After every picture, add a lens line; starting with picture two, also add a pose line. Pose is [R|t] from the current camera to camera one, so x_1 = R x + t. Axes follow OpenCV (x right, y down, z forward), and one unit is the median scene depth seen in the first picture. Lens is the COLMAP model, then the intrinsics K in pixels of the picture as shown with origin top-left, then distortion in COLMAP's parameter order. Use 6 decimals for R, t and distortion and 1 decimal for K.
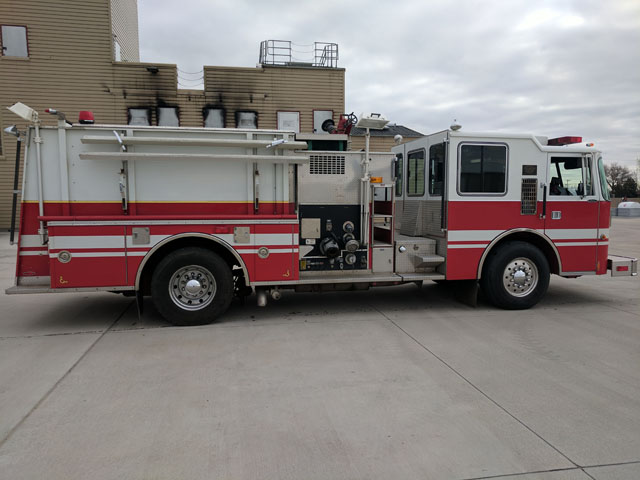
lens RADIAL K [[486.9, 0, 322.2], [0, 486.9, 239.1], [0, 0, 1]] dist [-0.001681, 0.008140]
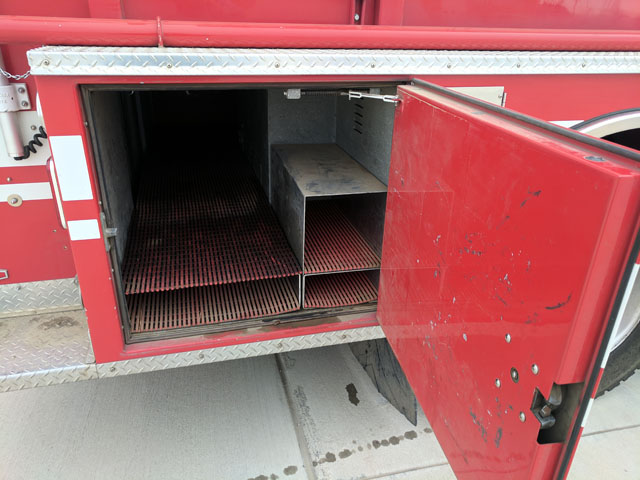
lens RADIAL K [[492.1, 0, 322.1], [0, 492.1, 237.5], [0, 0, 1]] dist [-0.030799, 0.003028]
pose [[0.998039, 0.004045, 0.062471, -0.130939], [-0.025520, 0.937515, 0.347006, -0.011091], [-0.057164, -0.347920, 0.935780, 0.225558]]
